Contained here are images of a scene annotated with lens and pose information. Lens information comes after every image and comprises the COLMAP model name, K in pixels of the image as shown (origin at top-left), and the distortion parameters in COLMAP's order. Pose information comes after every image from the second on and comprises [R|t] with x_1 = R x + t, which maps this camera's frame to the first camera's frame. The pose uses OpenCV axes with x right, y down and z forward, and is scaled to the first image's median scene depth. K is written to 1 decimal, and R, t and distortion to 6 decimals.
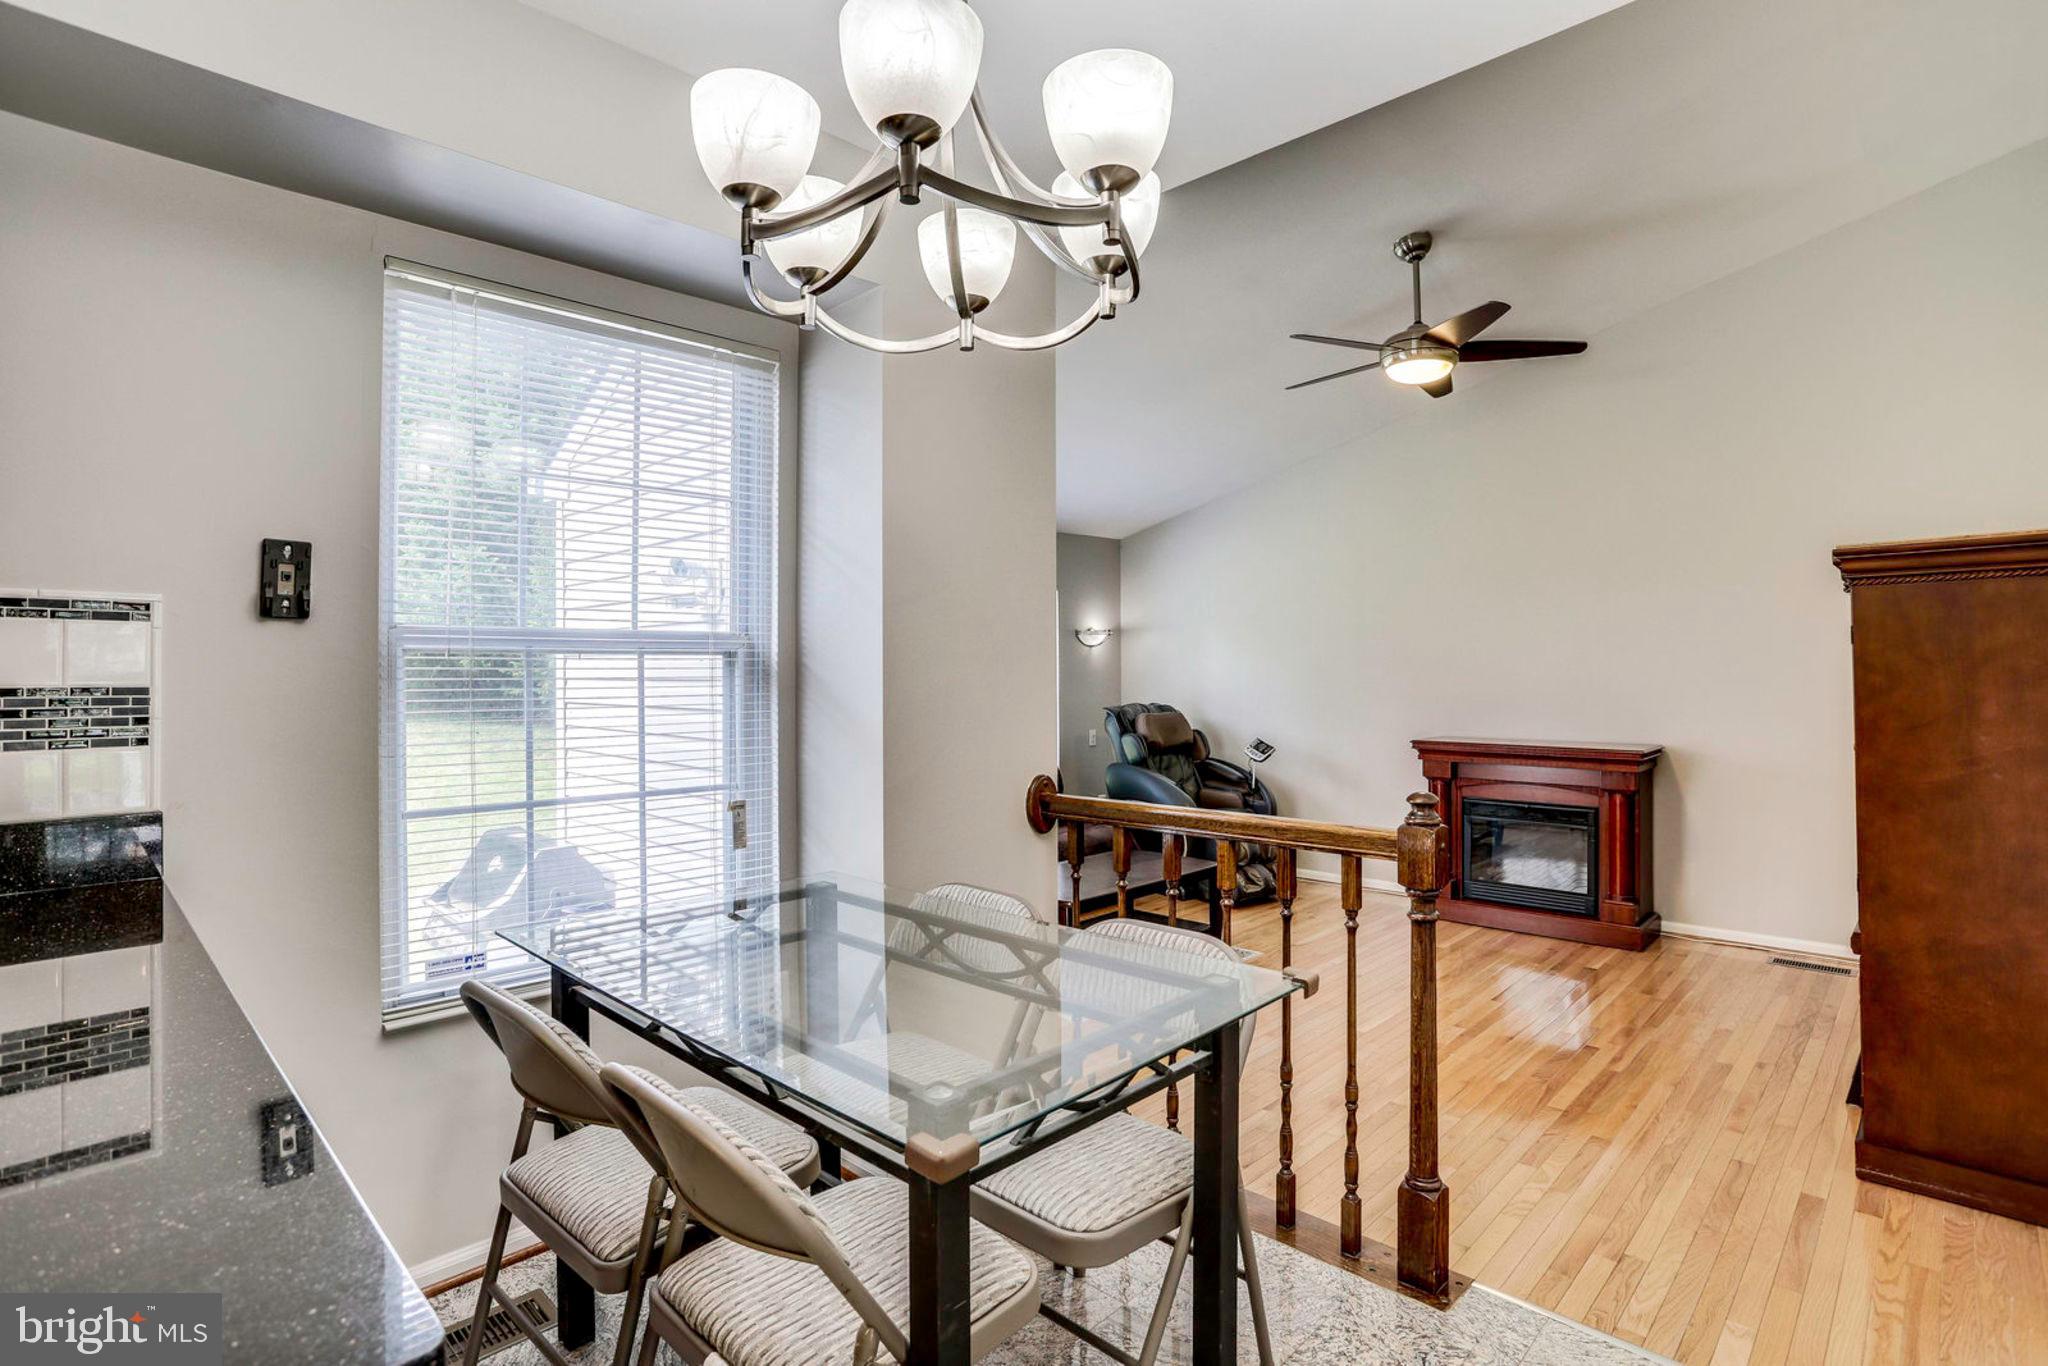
lens RADIAL K [[992.6, 0, 1008.0], [0, 992.6, 655.6], [0, 0, 1]] dist [-0.042661, 0.012146]
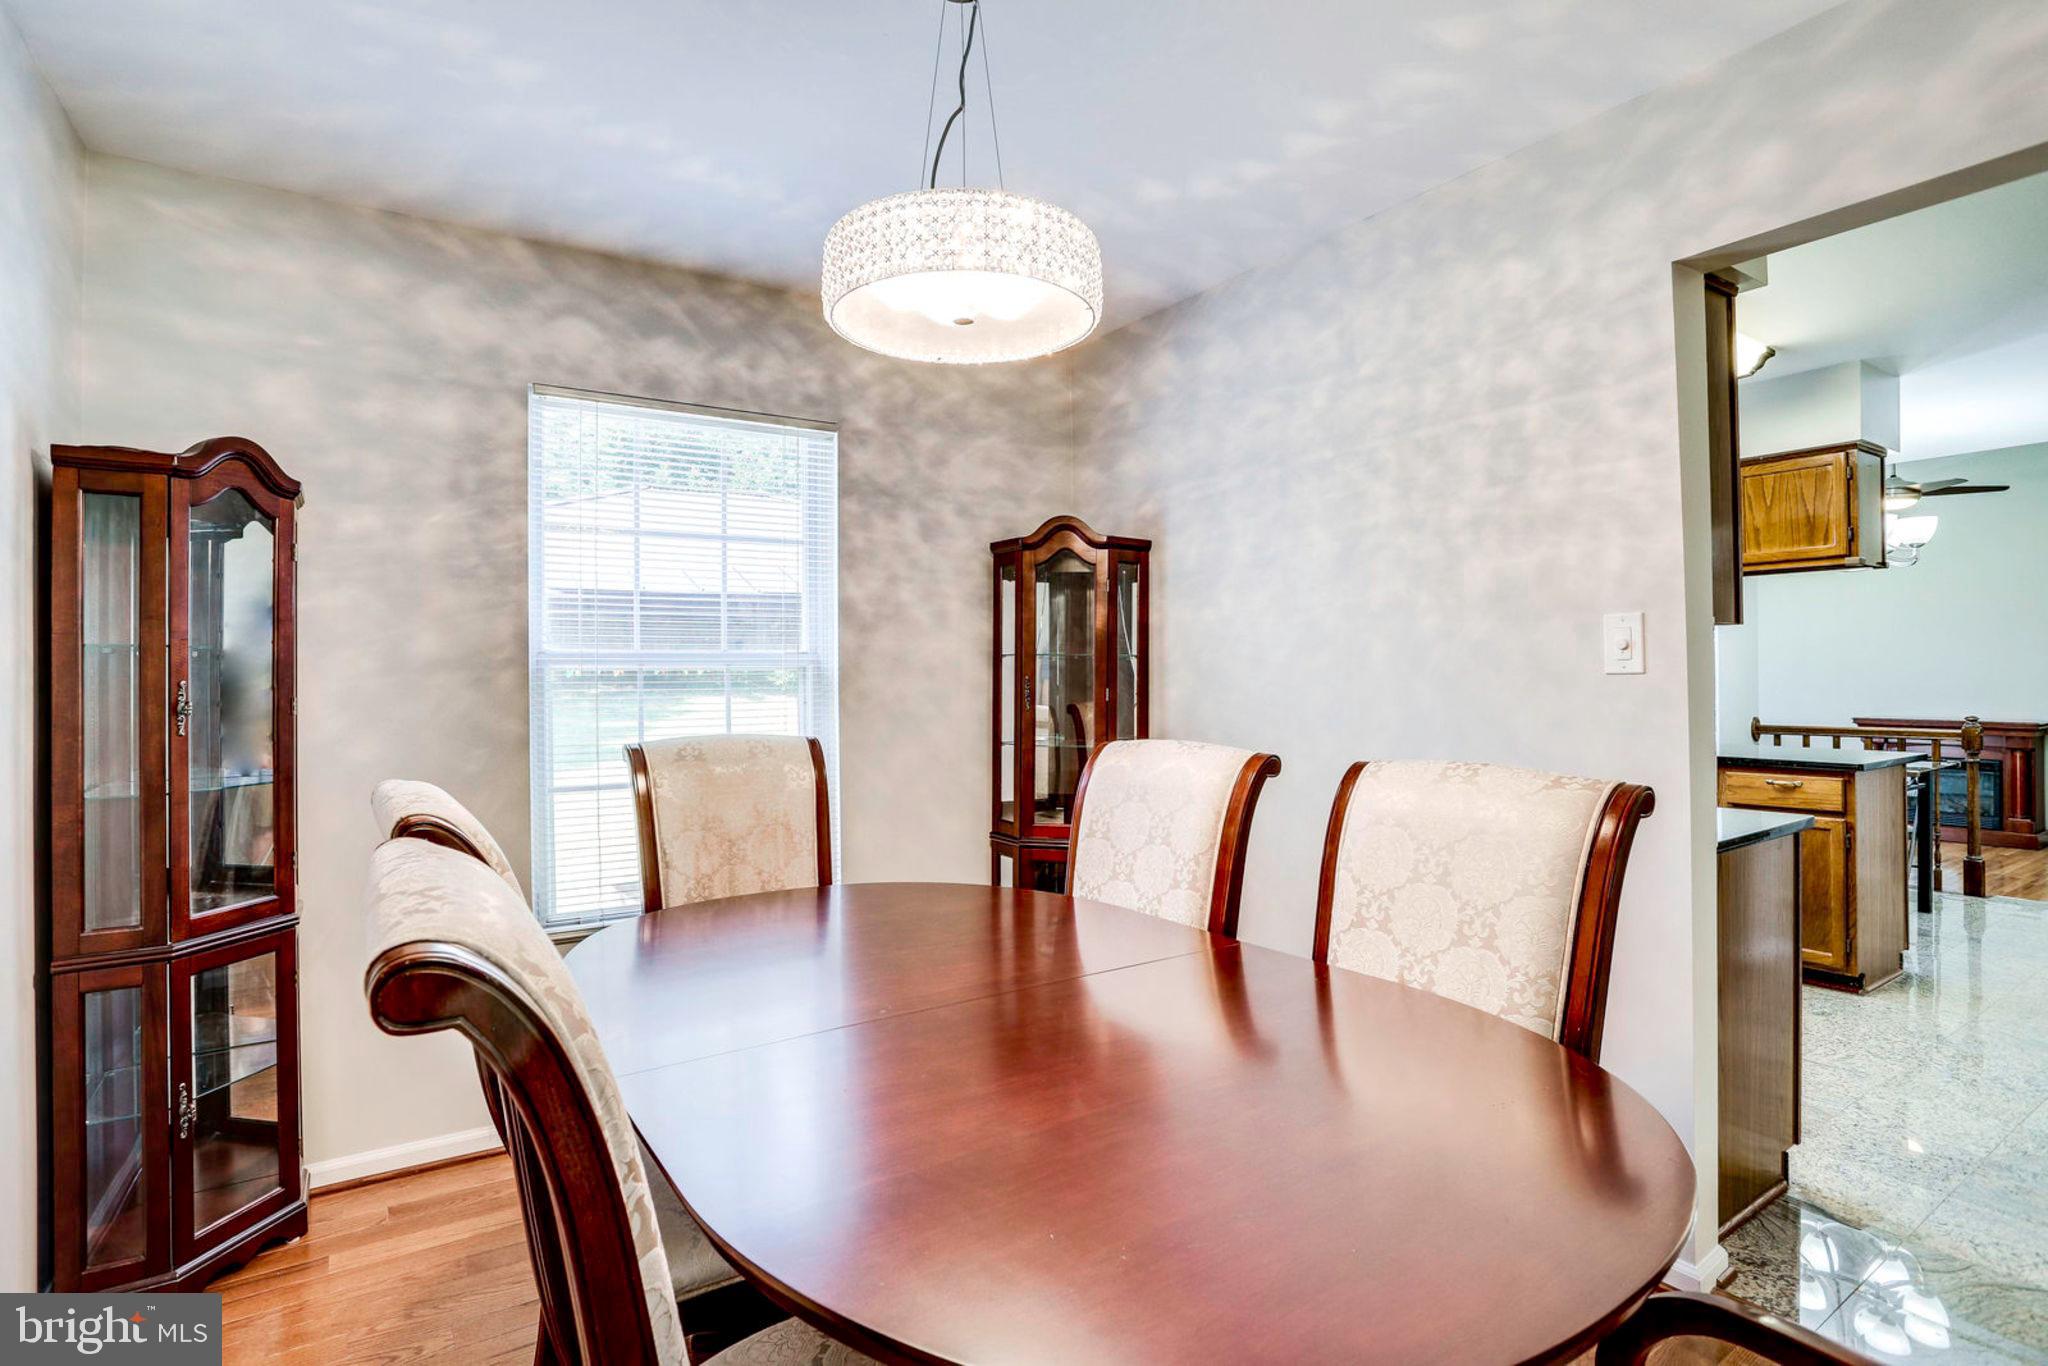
lens RADIAL K [[992.6, 0, 1014.3], [0, 992.6, 671.3], [0, 0, 1]] dist [-0.042661, 0.012146]
pose [[0.977726, -0.003001, -0.209863, -0.731790], [0.005313, 0.999931, 0.010455, -0.012443], [0.209817, -0.011337, 0.977675, -0.981935]]
